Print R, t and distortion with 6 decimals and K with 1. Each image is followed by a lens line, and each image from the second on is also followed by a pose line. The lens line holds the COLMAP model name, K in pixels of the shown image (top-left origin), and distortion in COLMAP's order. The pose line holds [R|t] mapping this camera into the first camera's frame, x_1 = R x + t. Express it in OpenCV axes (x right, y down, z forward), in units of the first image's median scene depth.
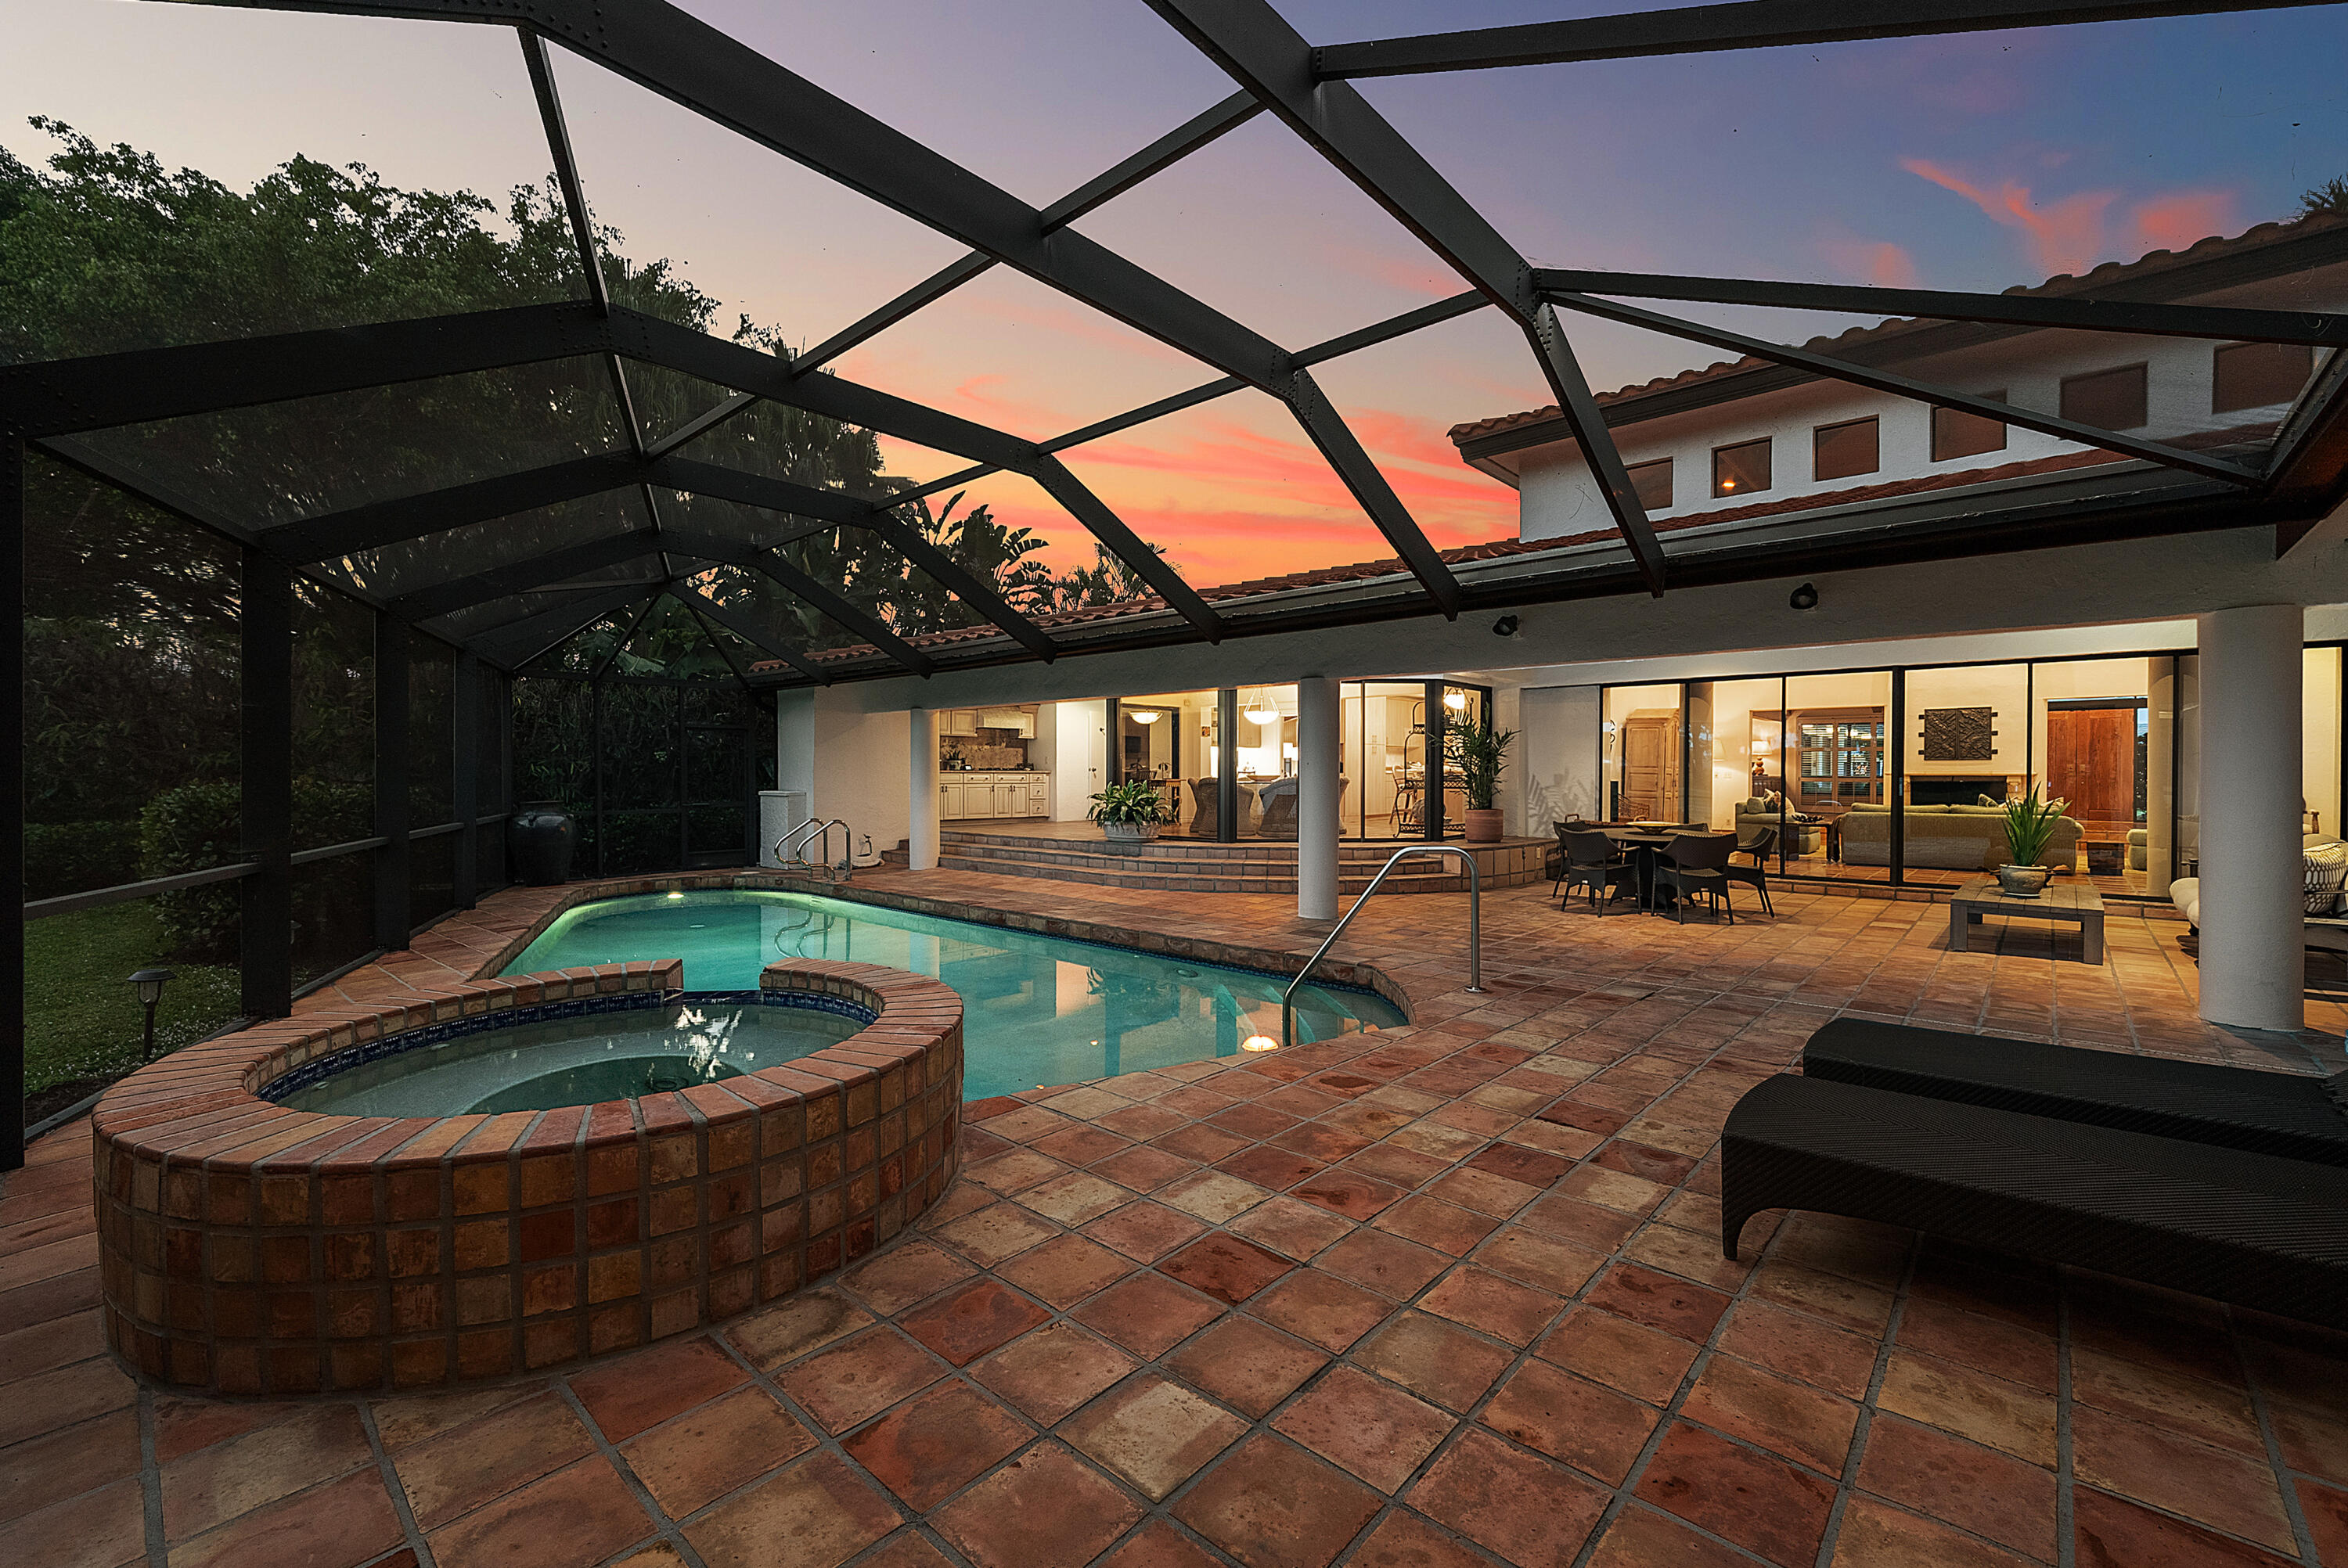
lens RADIAL K [[945.2, 0, 1174.0], [0, 945.2, 778.6], [0, 0, 1]] dist [-0.001079, -0.000021]
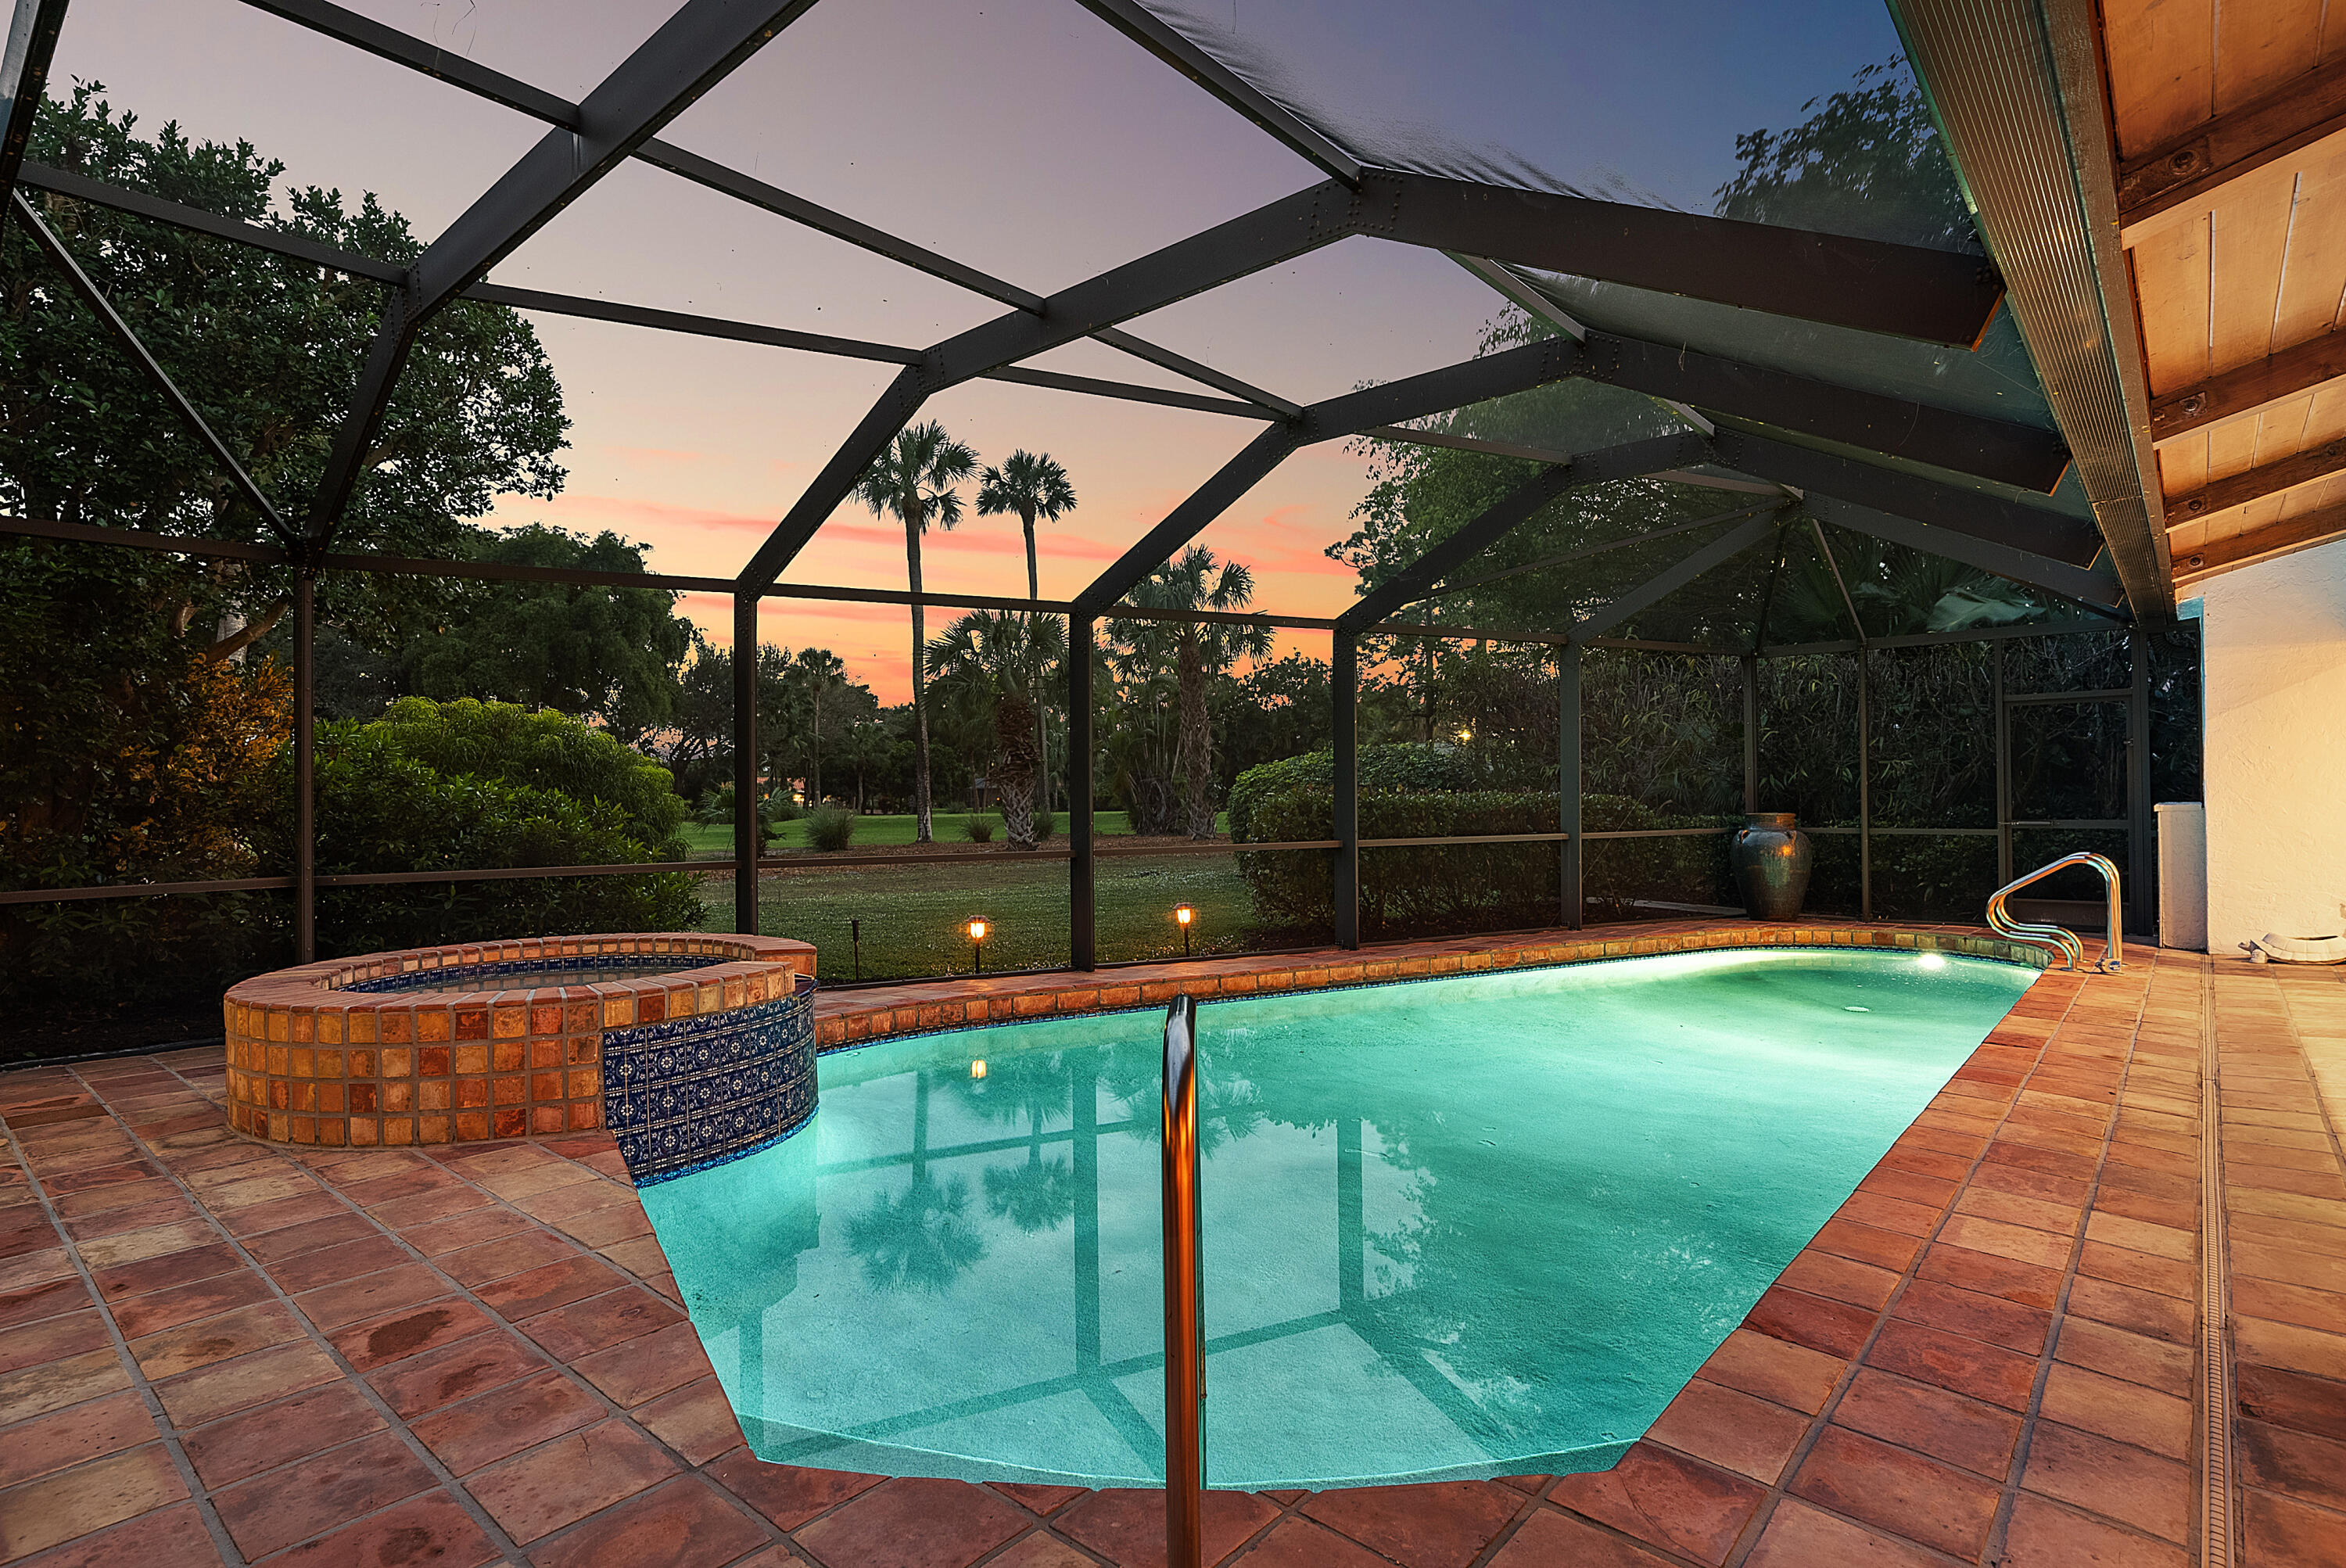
lens RADIAL K [[1177.4, 0, 1183.8], [0, 1177.4, 787.2], [0, 0, 1]] dist [-0.000331, -0.000854]
pose [[0.029102, -0.008864, -0.999537, 0.893722], [0.006520, 0.999941, -0.008677, 0.023411], [0.999555, -0.006264, 0.029159, 1.474850]]
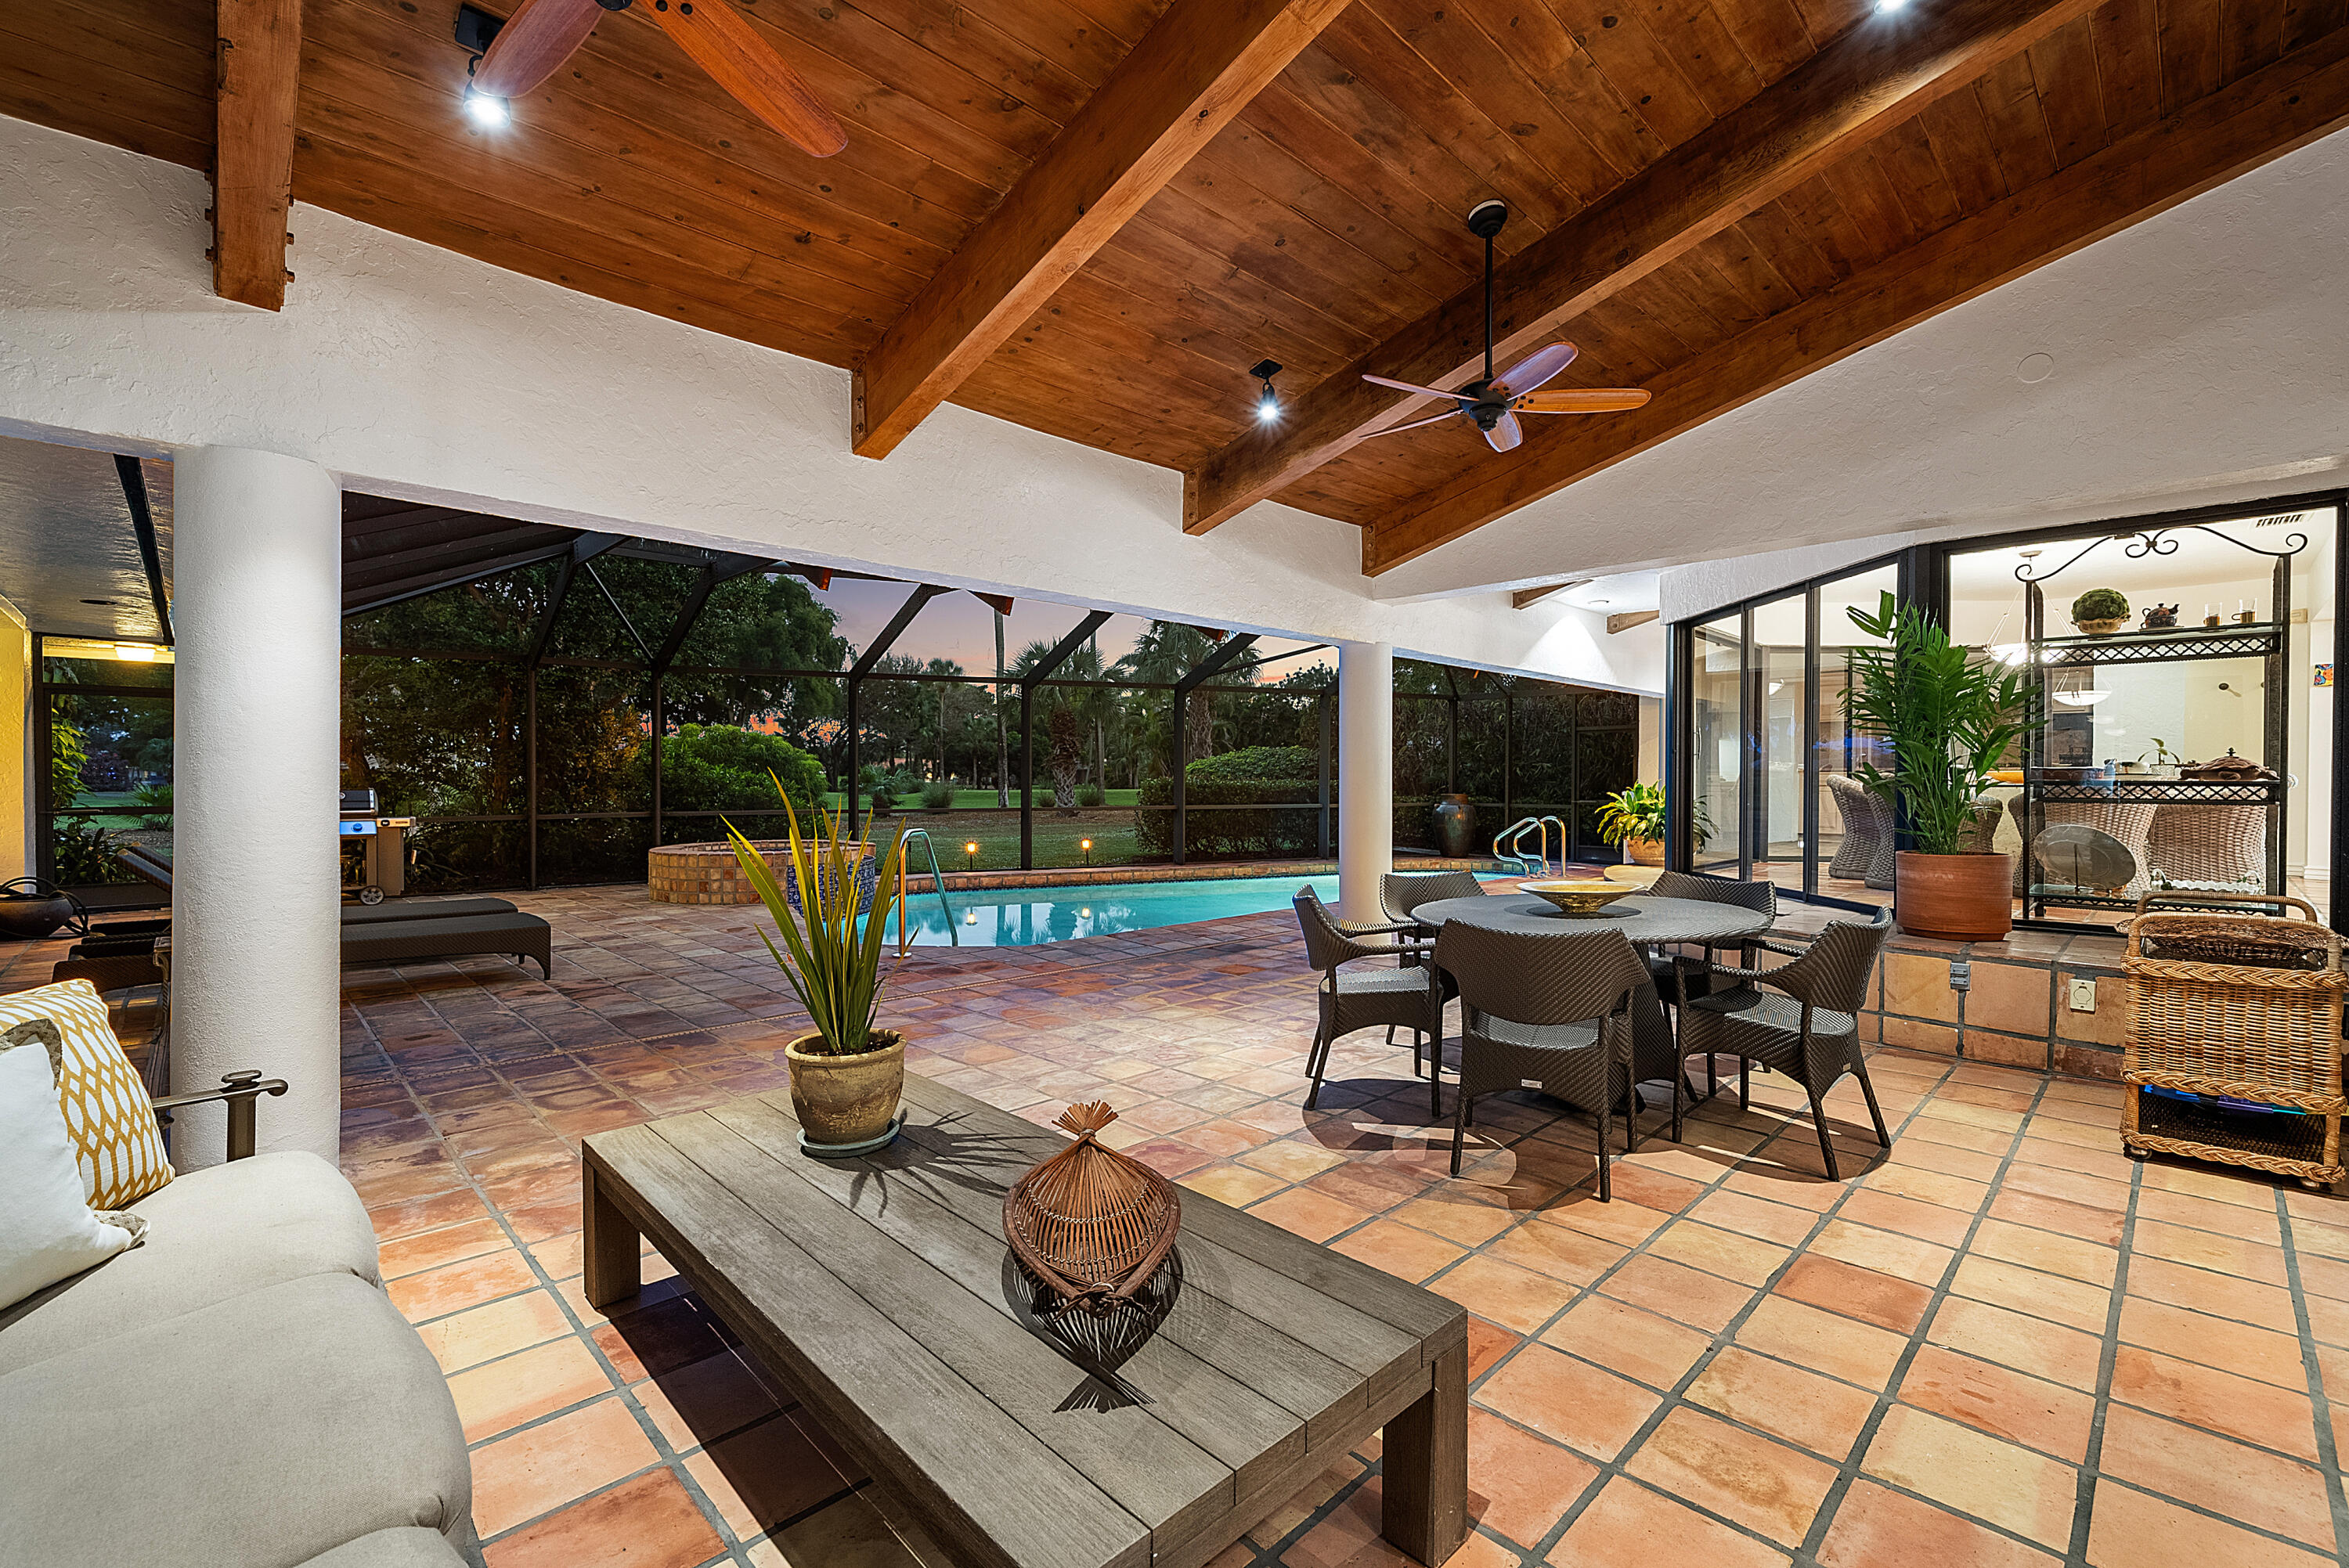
lens RADIAL K [[942.4, 0, 1158.0], [0, 942.4, 785.8], [0, 0, 1]] dist [-0.009374, -0.000202]
pose [[-0.047789, 0.007495, -0.998829, 2.227146], [-0.006341, 0.999949, 0.007807, 0.011319], [0.998837, 0.006707, -0.047739, 2.063858]]
